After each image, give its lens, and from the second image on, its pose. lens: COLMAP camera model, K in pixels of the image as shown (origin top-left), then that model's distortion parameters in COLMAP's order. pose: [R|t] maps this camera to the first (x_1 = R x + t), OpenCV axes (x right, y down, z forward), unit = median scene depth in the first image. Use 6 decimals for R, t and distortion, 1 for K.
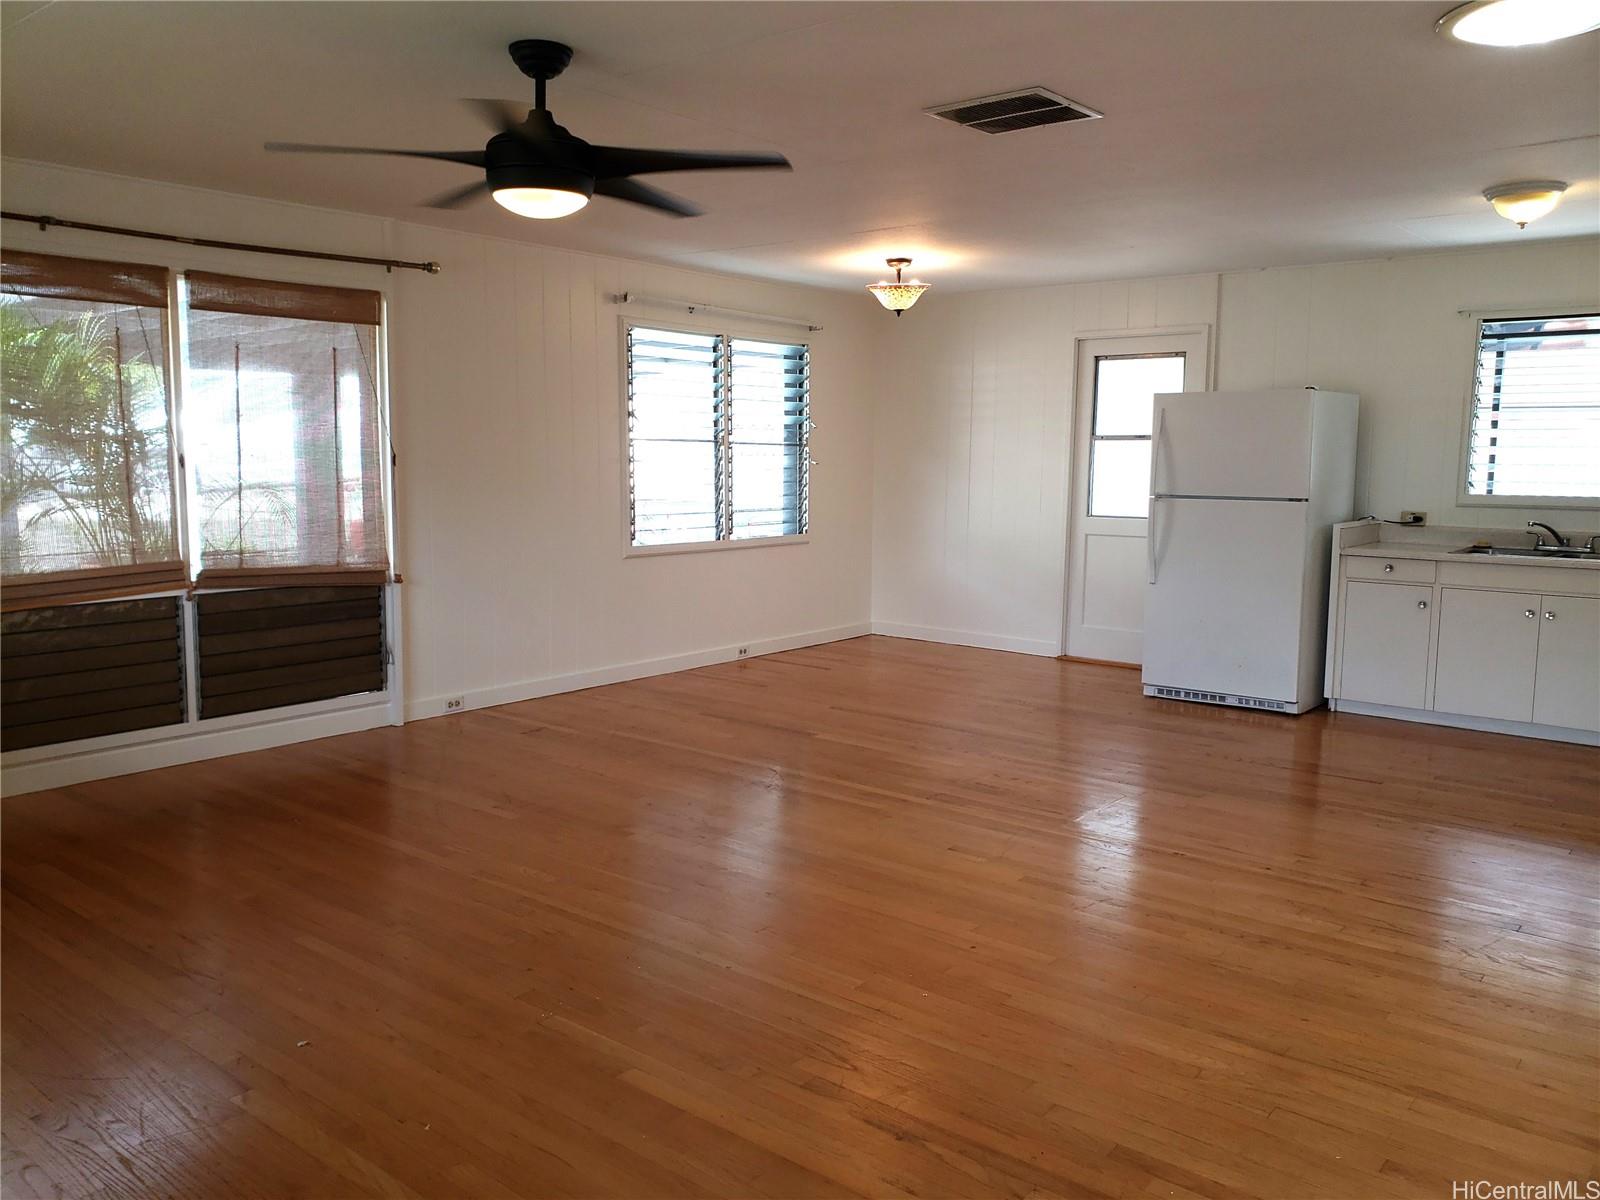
lens RADIAL K [[1250.6, 0, 784.7], [0, 1250.6, 598.9], [0, 0, 1]] dist [0.003302, 0.002293]
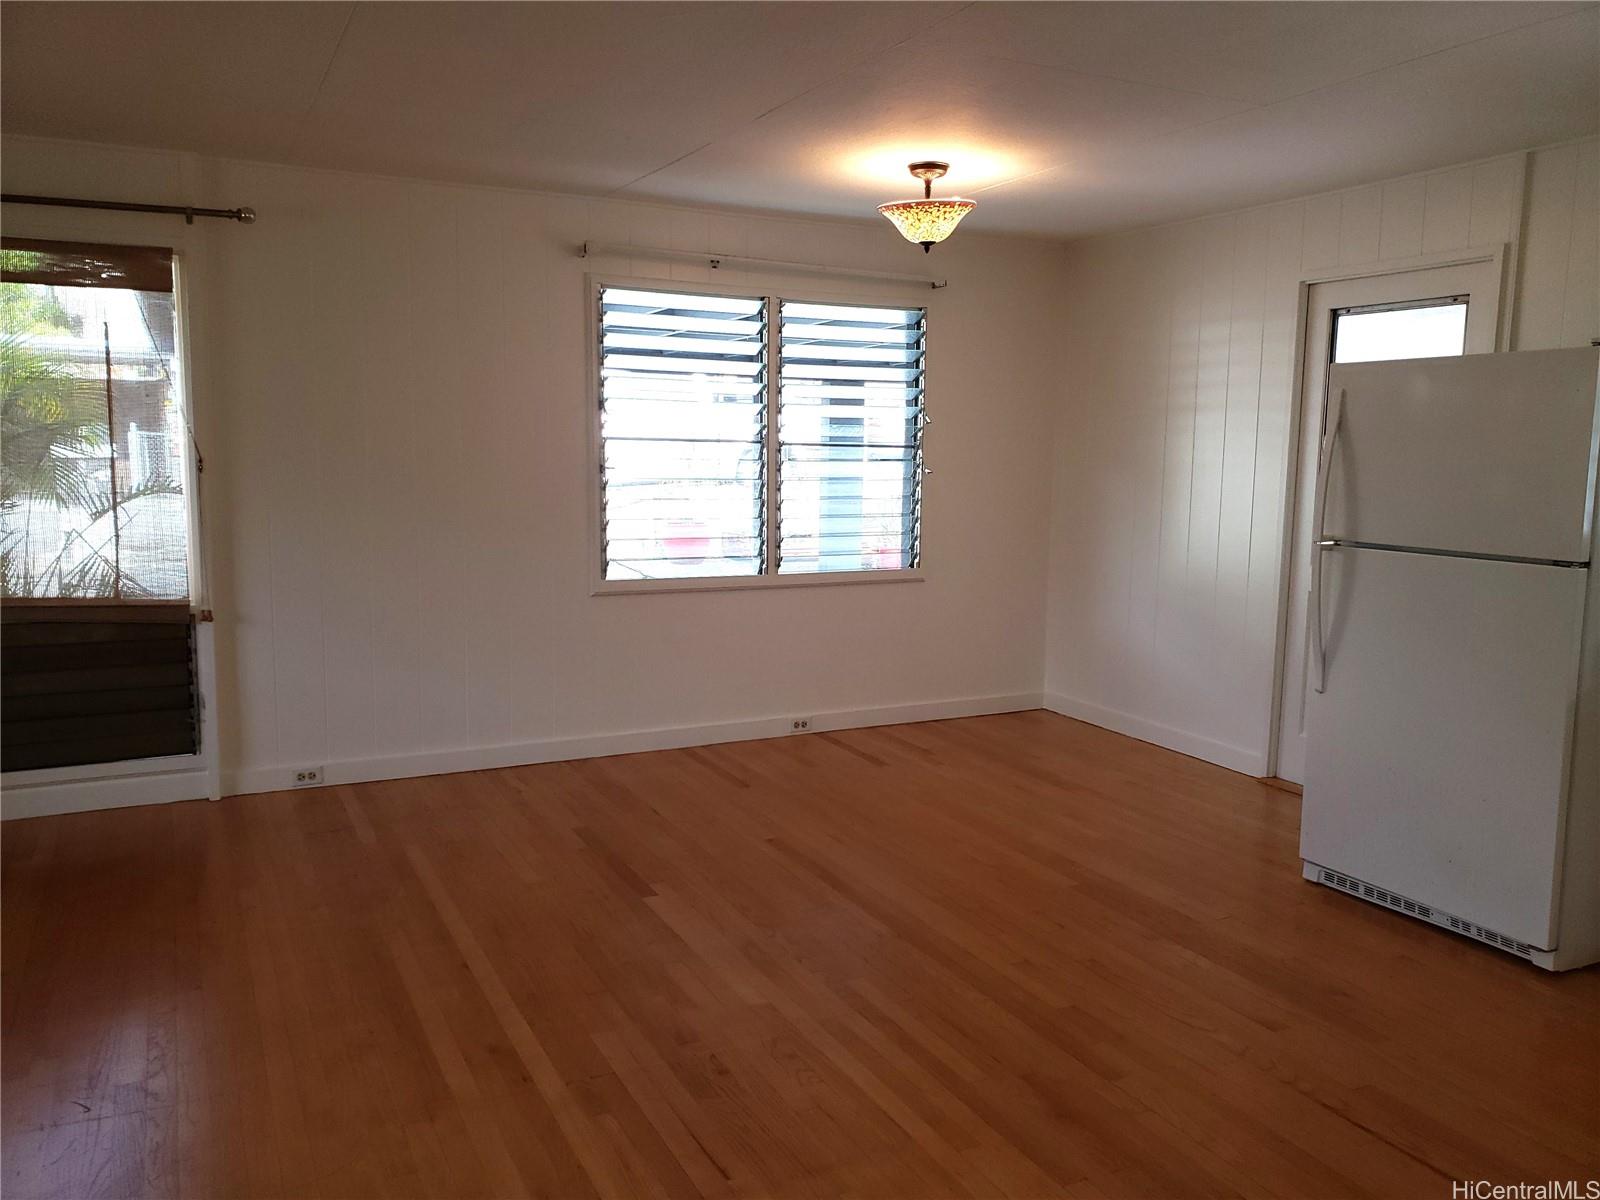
lens RADIAL K [[1250.6, 0, 806.8], [0, 1250.6, 604.0], [0, 0, 1]] dist [0.003302, 0.002293]
pose [[0.917522, 0.057042, -0.393573, 0.304885], [-0.053739, 0.998366, 0.019418, -0.052212], [0.394037, 0.003334, 0.919088, 0.375549]]
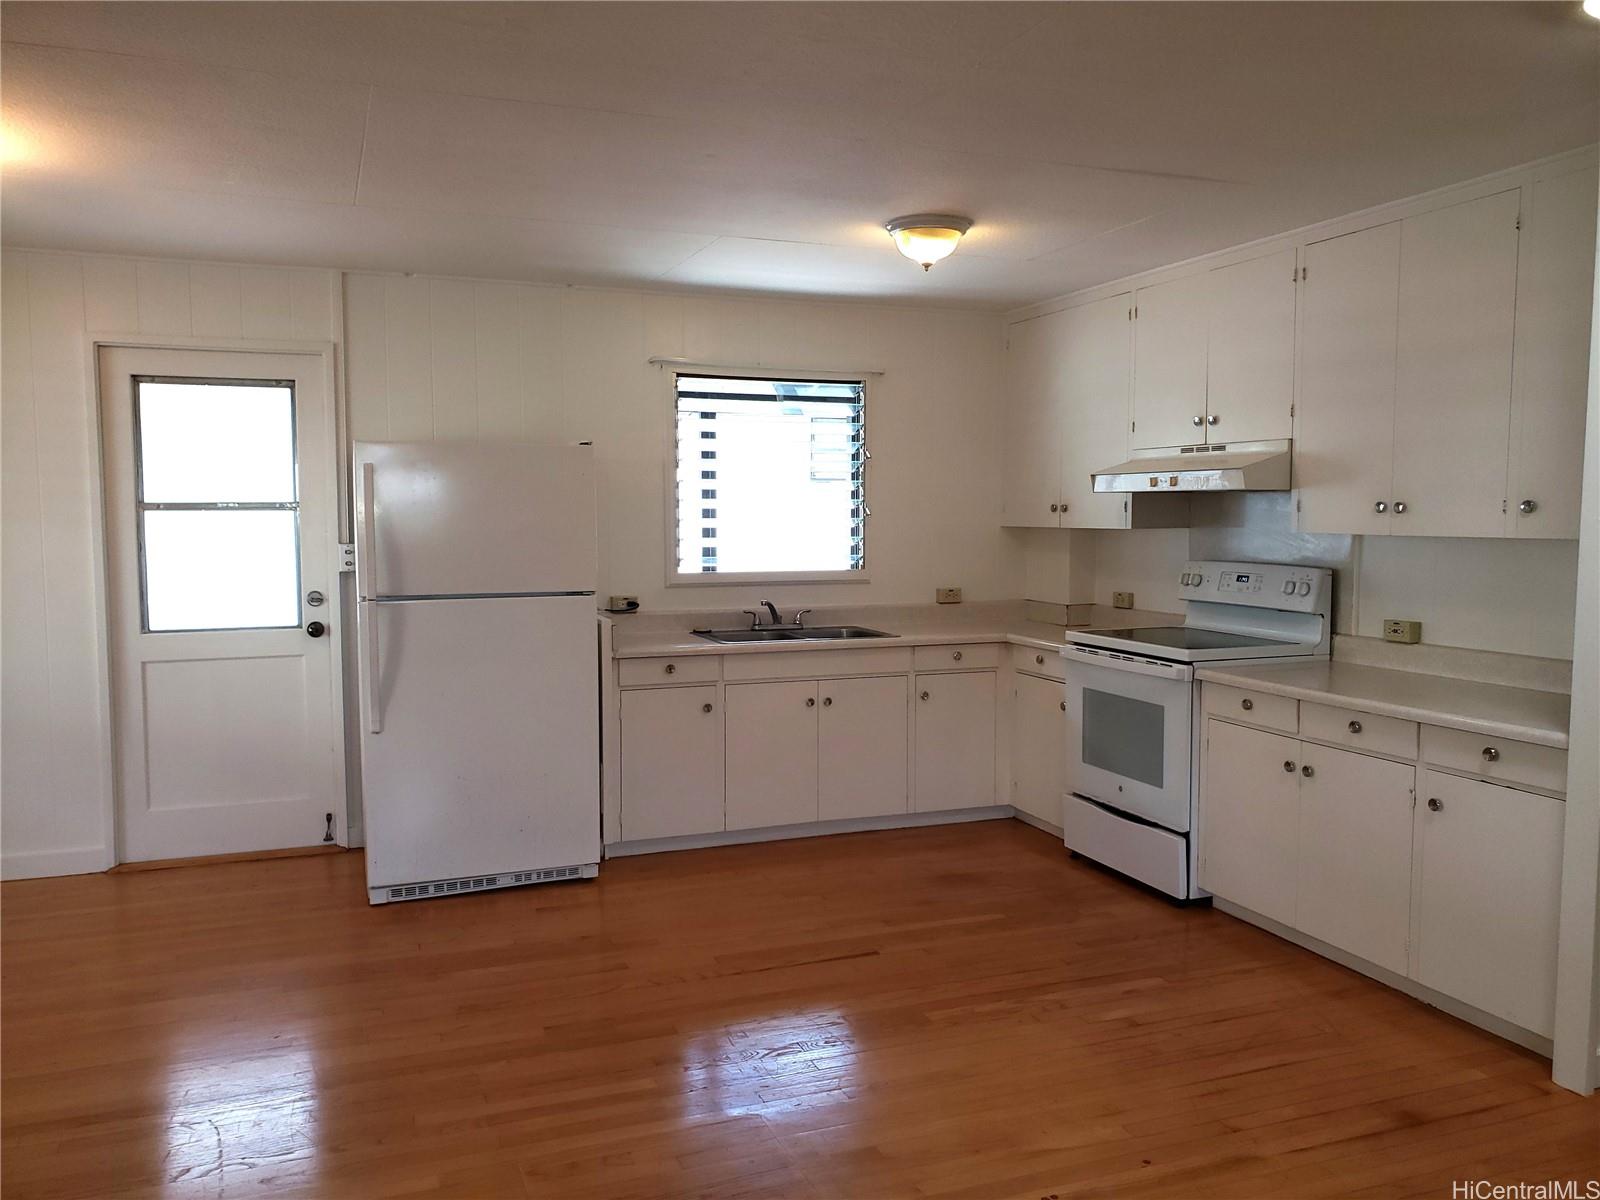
lens RADIAL K [[1250.6, 0, 799.6], [0, 1250.6, 608.4], [0, 0, 1]] dist [0.003302, 0.002293]
pose [[0.481343, -0.076470, 0.873190, -0.163239], [0.106283, 0.993929, 0.028456, -0.072267], [-0.870065, 0.079108, 0.486548, 0.492001]]
